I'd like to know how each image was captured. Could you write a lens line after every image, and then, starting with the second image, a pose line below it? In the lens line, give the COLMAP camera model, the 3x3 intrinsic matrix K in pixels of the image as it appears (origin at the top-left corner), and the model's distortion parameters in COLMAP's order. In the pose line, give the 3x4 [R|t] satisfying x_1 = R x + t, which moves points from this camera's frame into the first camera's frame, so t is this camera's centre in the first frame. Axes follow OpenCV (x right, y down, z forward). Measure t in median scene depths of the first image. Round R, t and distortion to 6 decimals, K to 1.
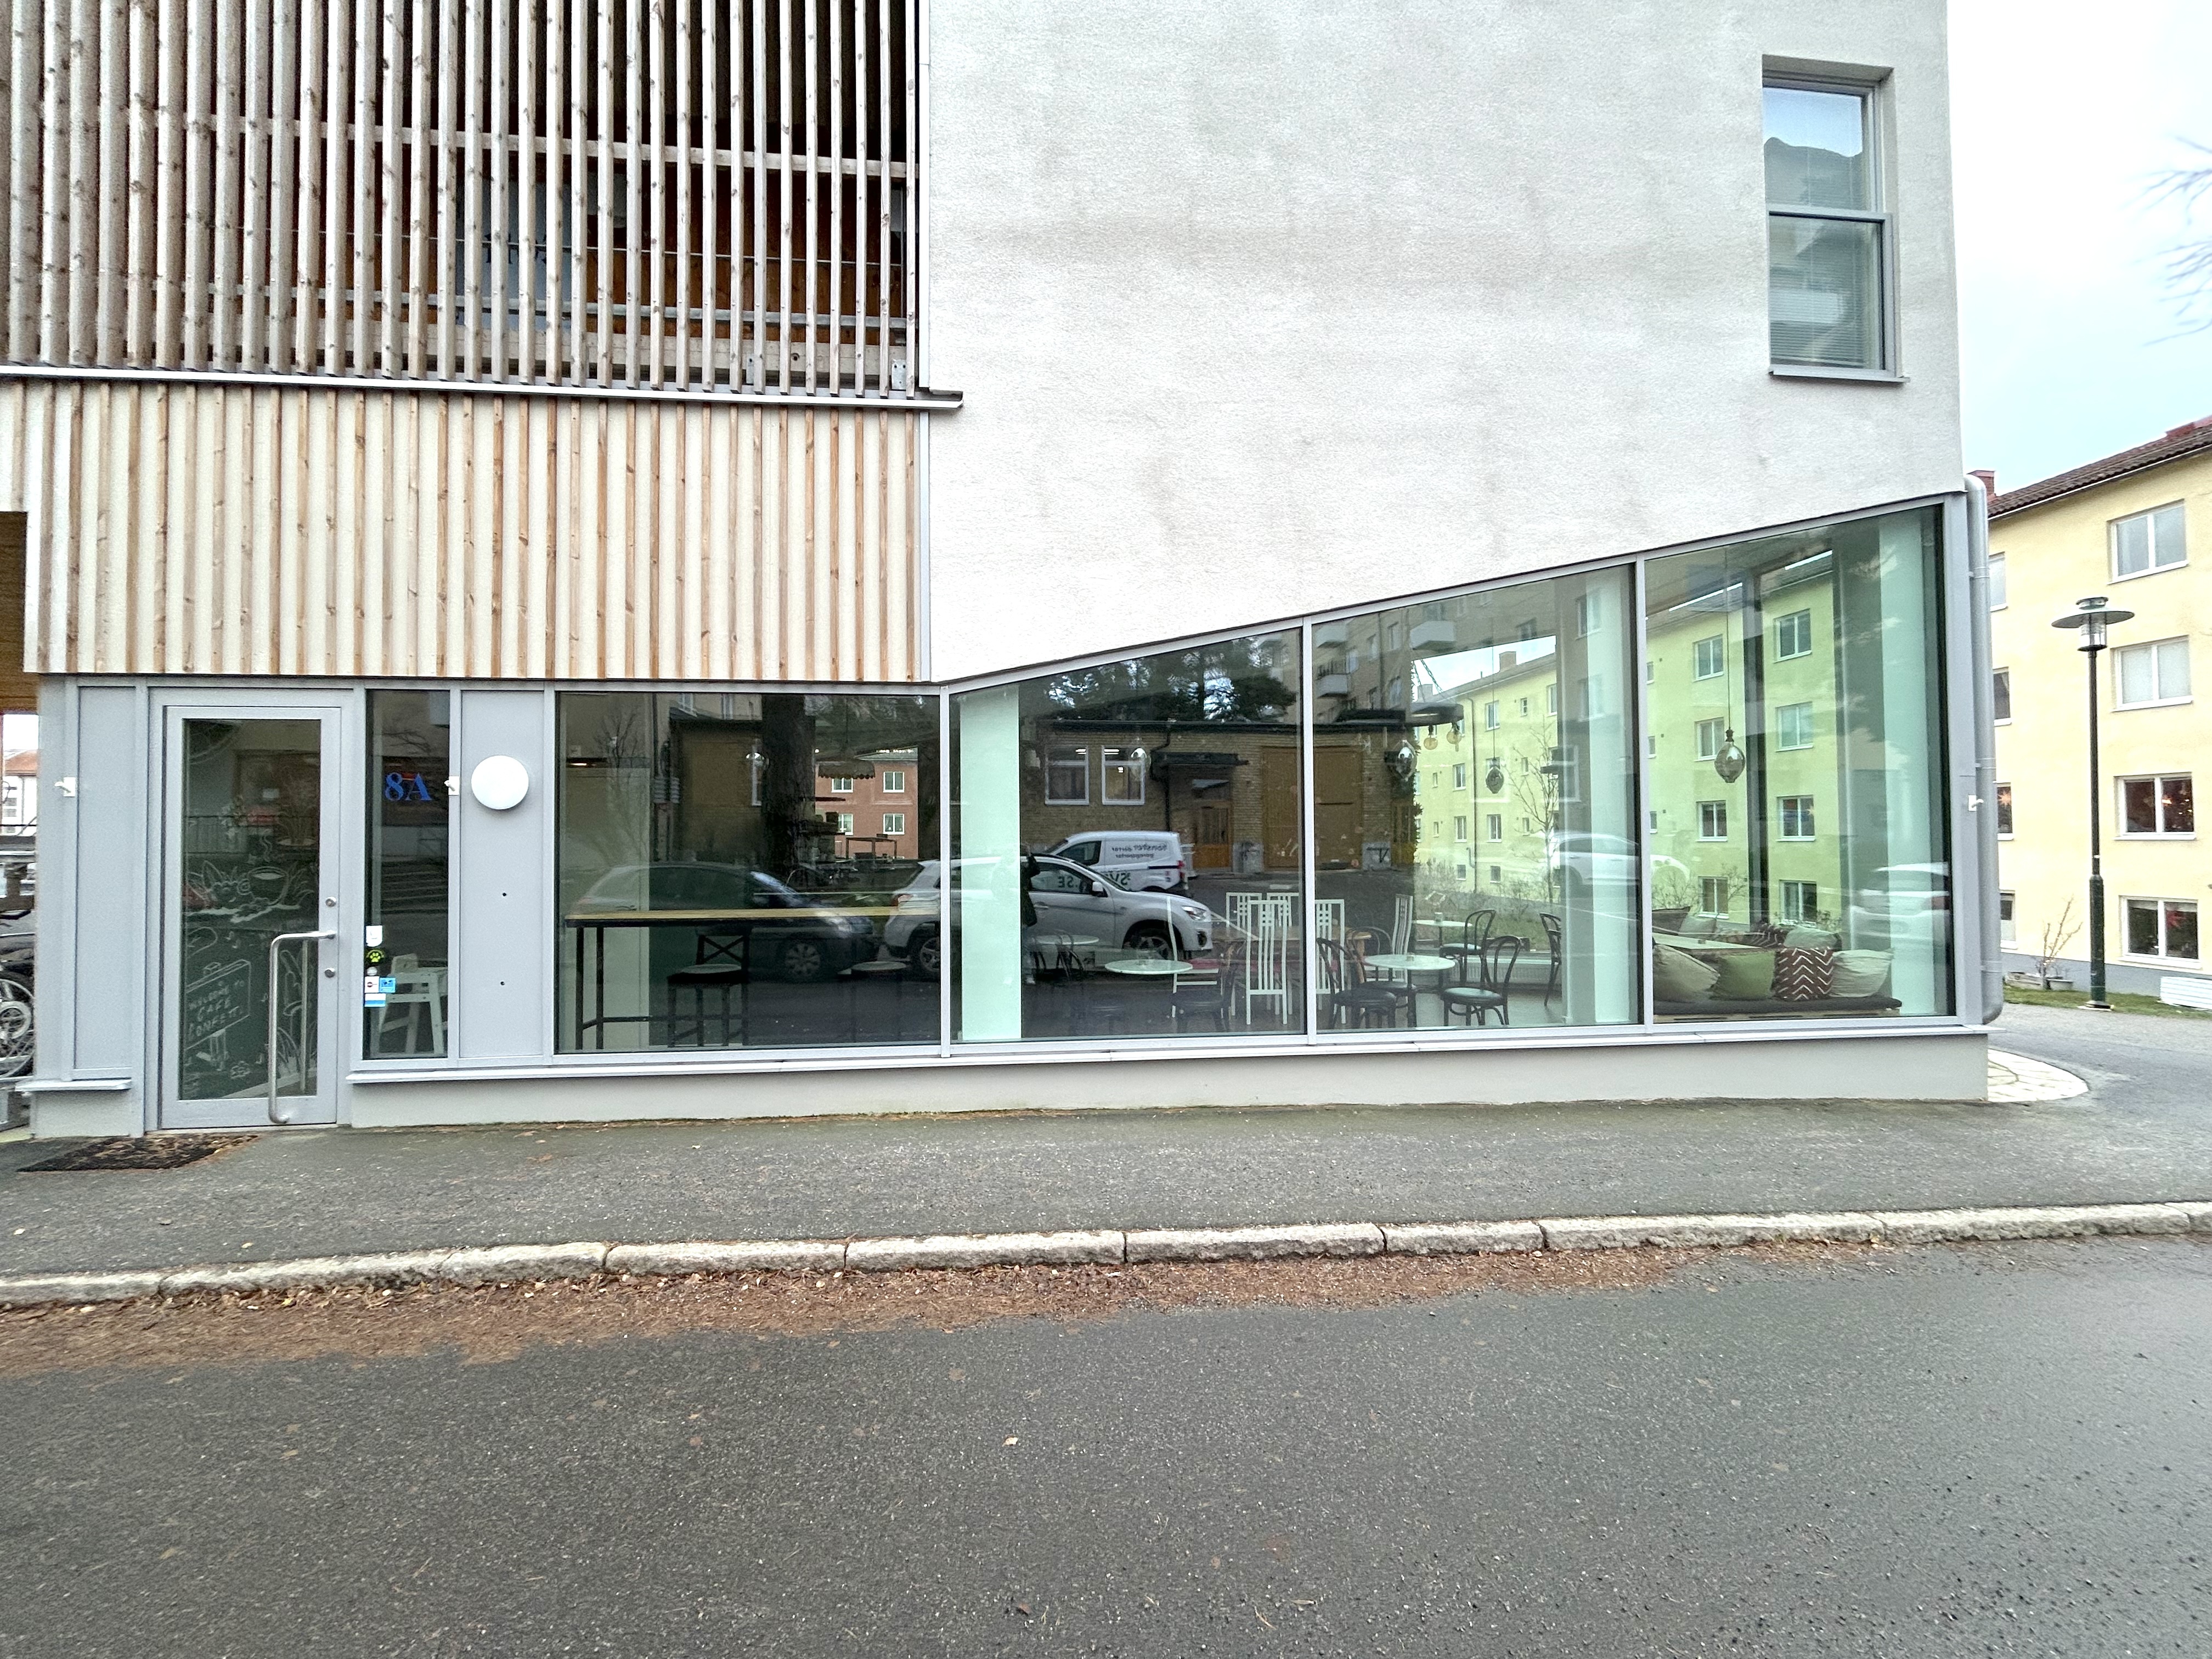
lens RADIAL K [[888.6, 0, 1116.6], [0, 888.6, 828.0], [0, 0, 1]] dist [-0.001421, -0.000321]
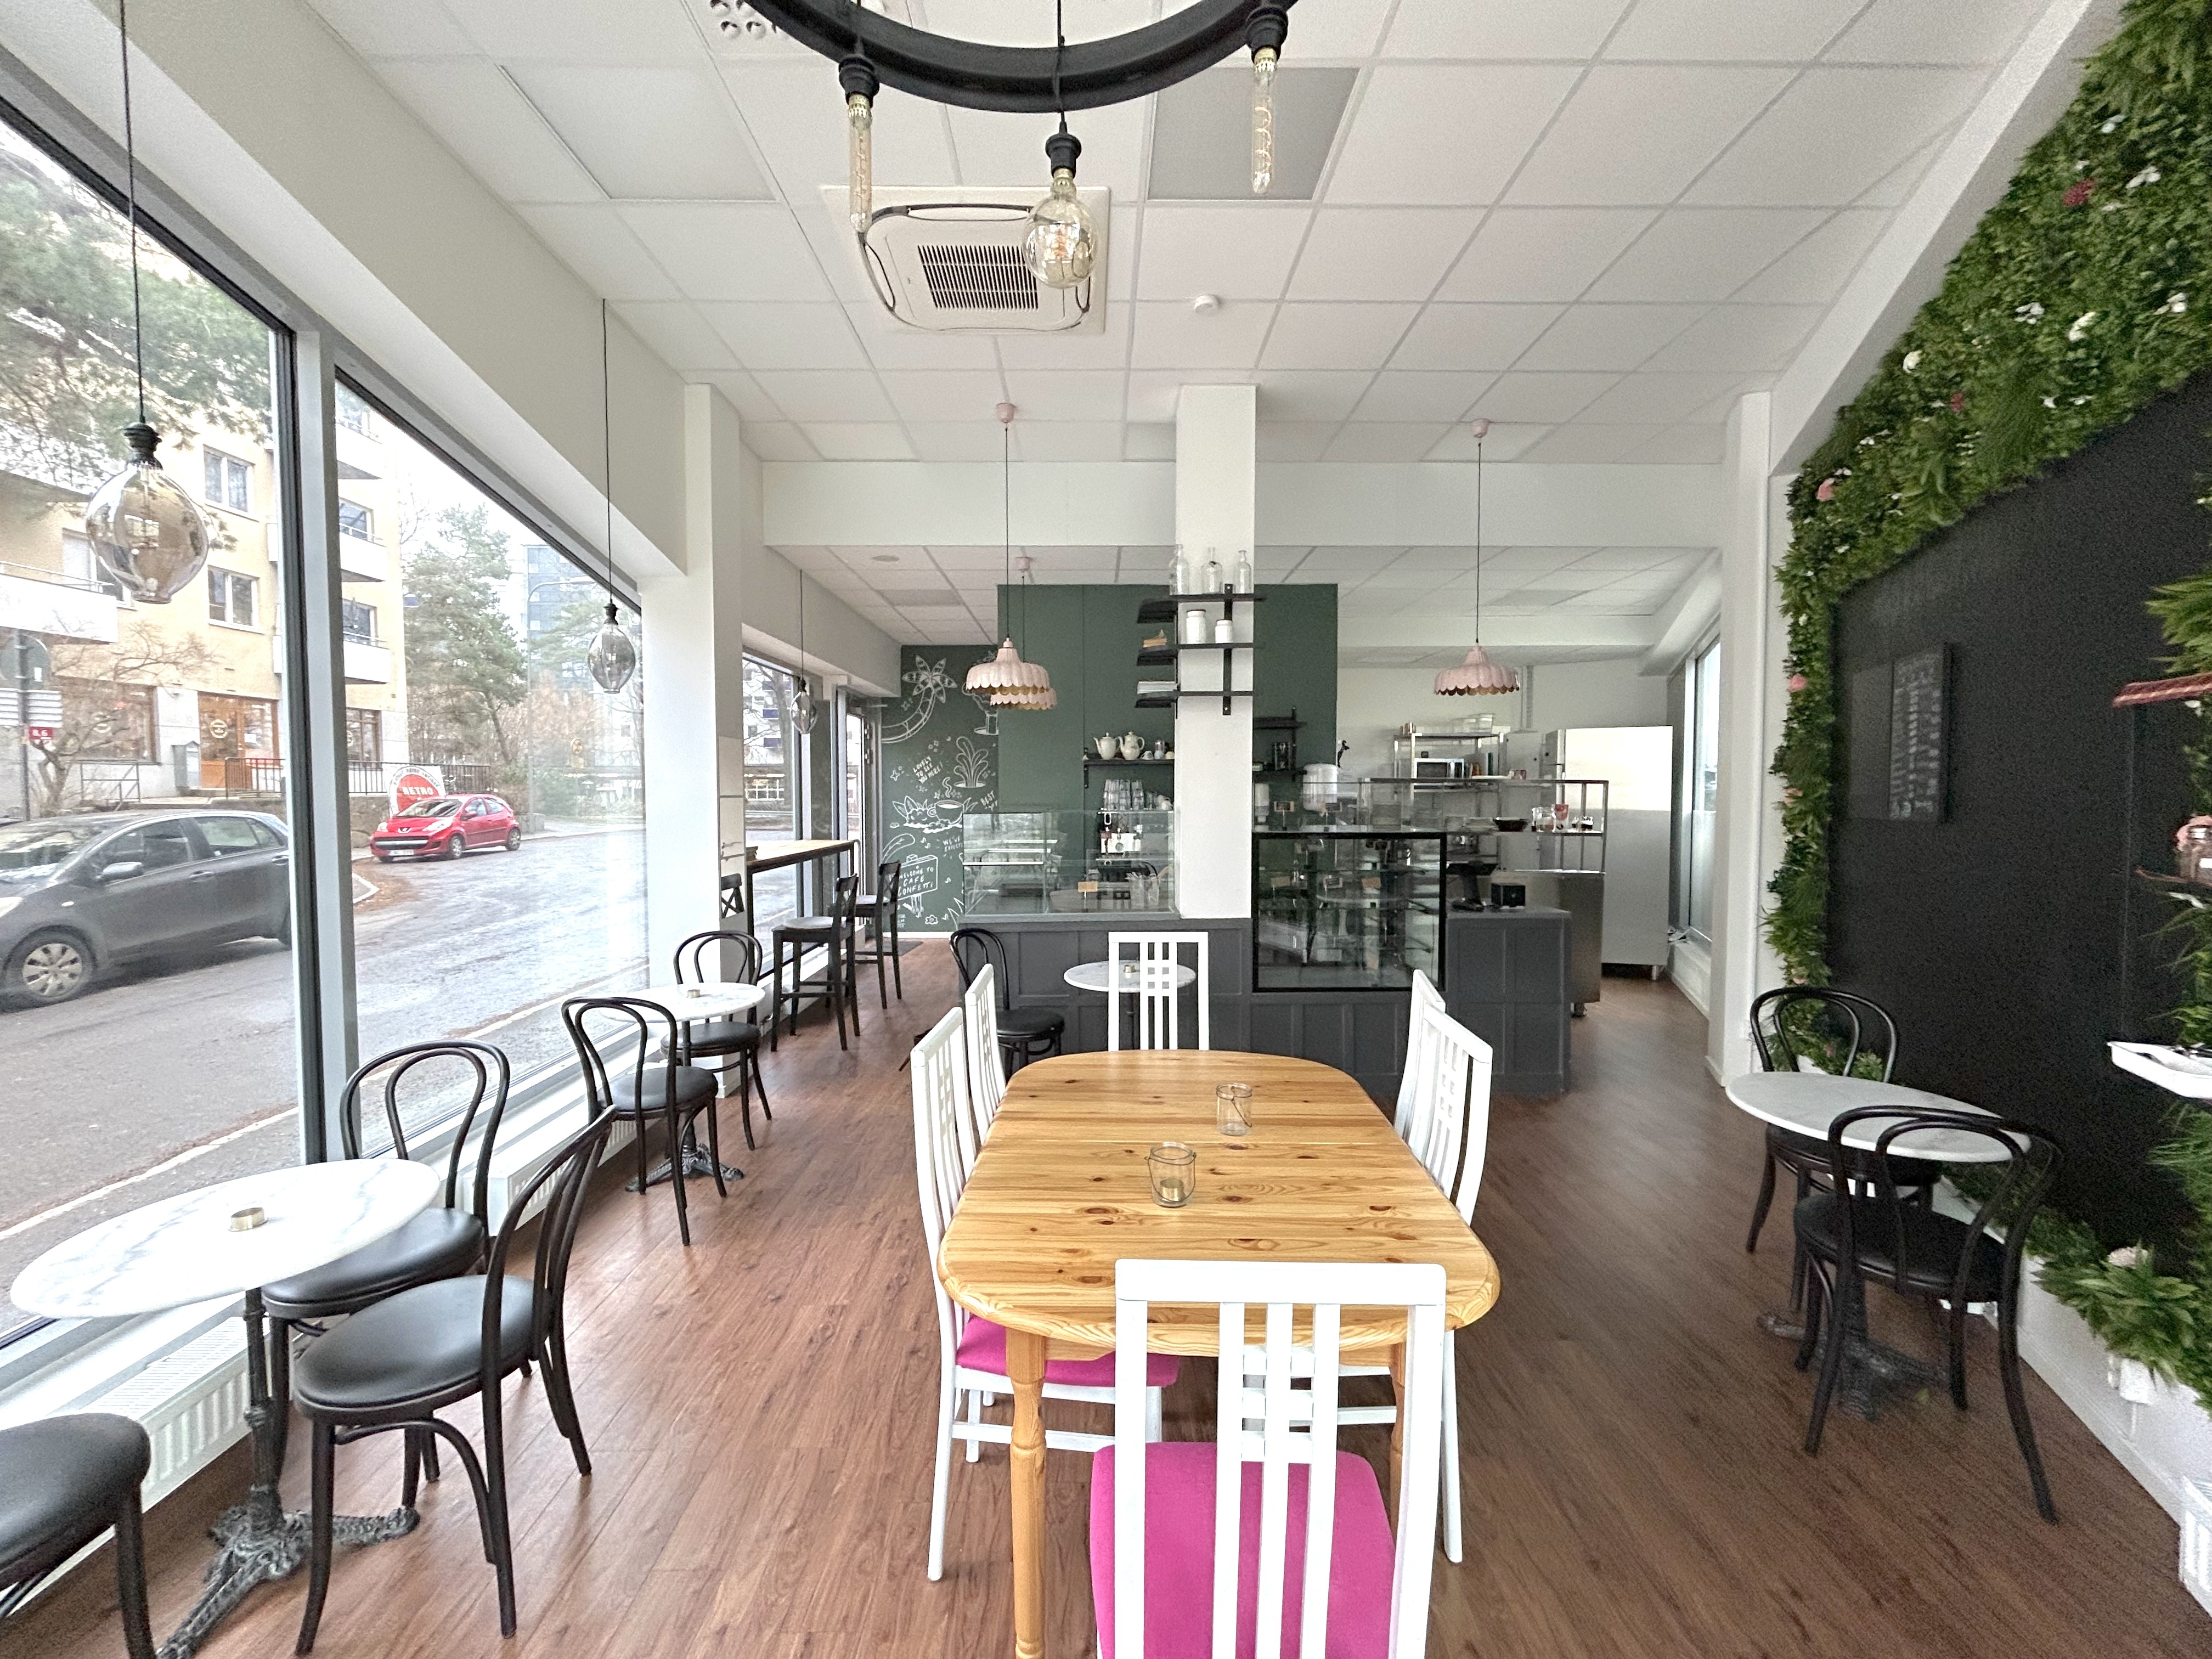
lens RADIAL K [[888.6, 0, 1096.9], [0, 888.6, 820.7], [0, 0, 1]] dist [-0.001421, -0.000321]
pose [[-0.105693, 0.043255, -0.993458, 0.637702], [0.017178, 0.998984, 0.041668, 0.018571], [0.994250, -0.012662, -0.106329, 1.472144]]
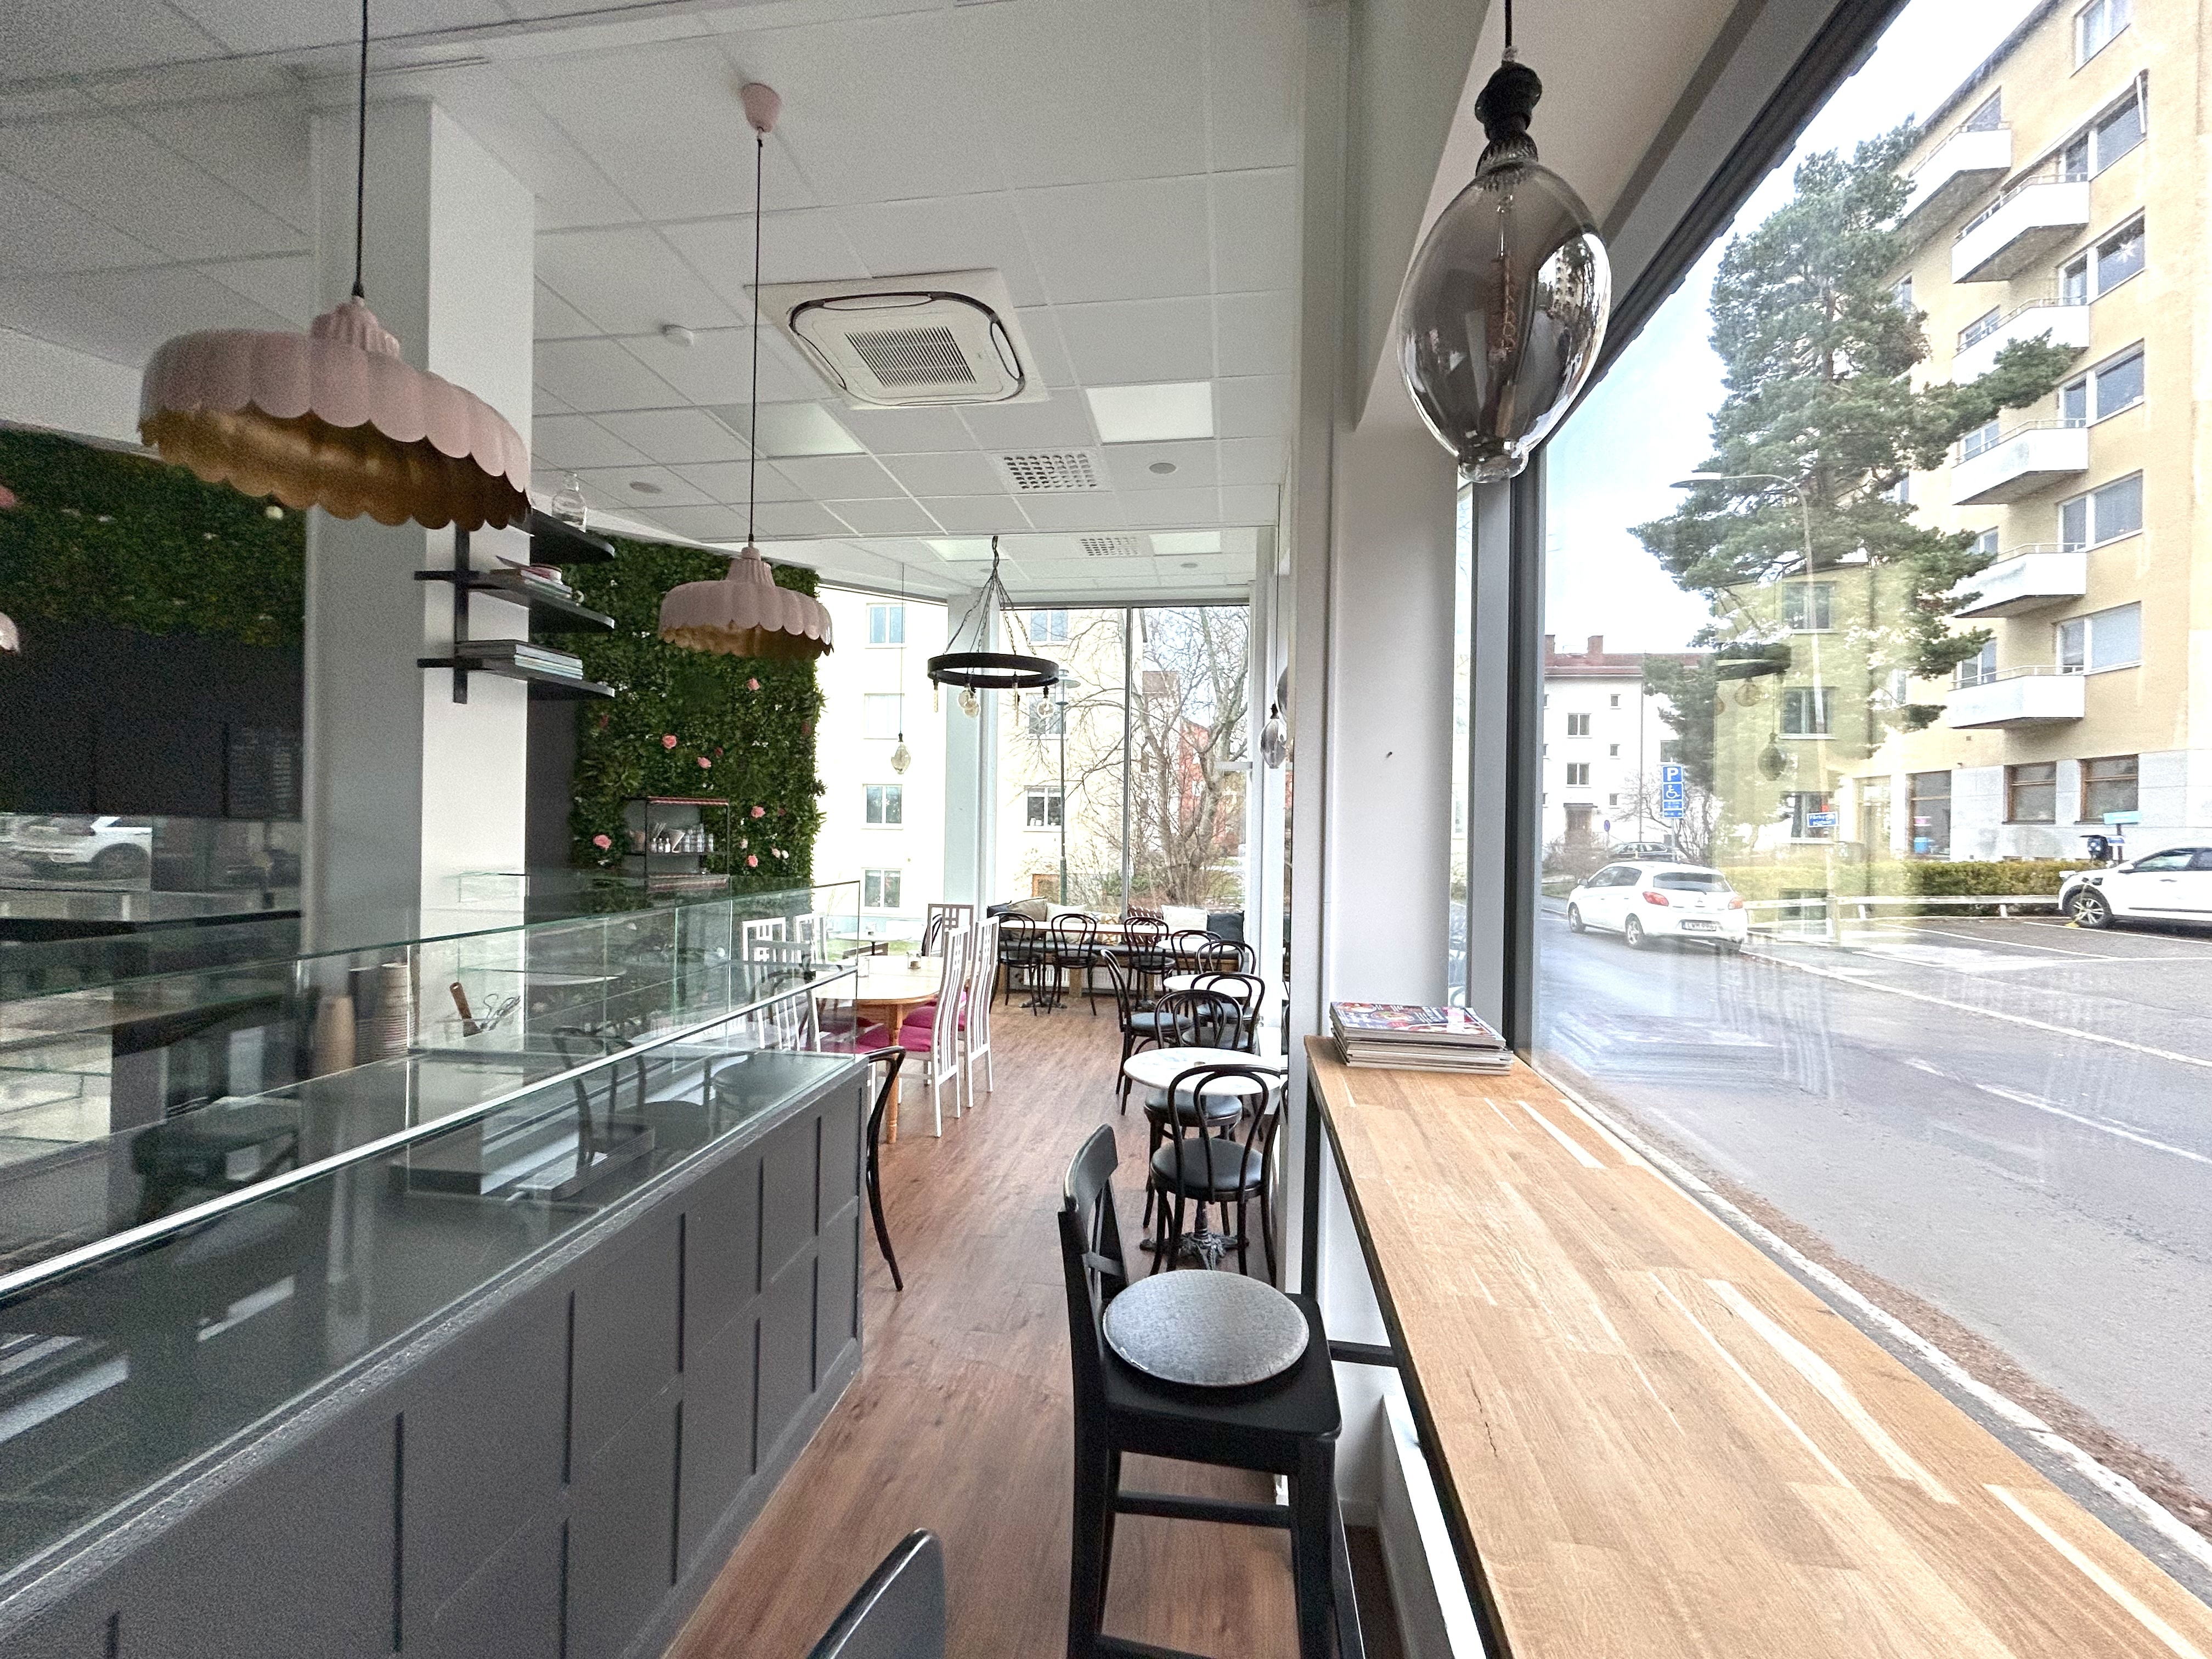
lens RADIAL K [[888.6, 0, 1107.2], [0, 888.6, 821.6], [0, 0, 1]] dist [-0.001421, -0.000321]
pose [[0.250789, 0.017749, 0.967879, -0.557287], [-0.033544, 0.999391, -0.009636, 0.012444], [-0.967460, -0.030050, 0.251231, 0.989145]]
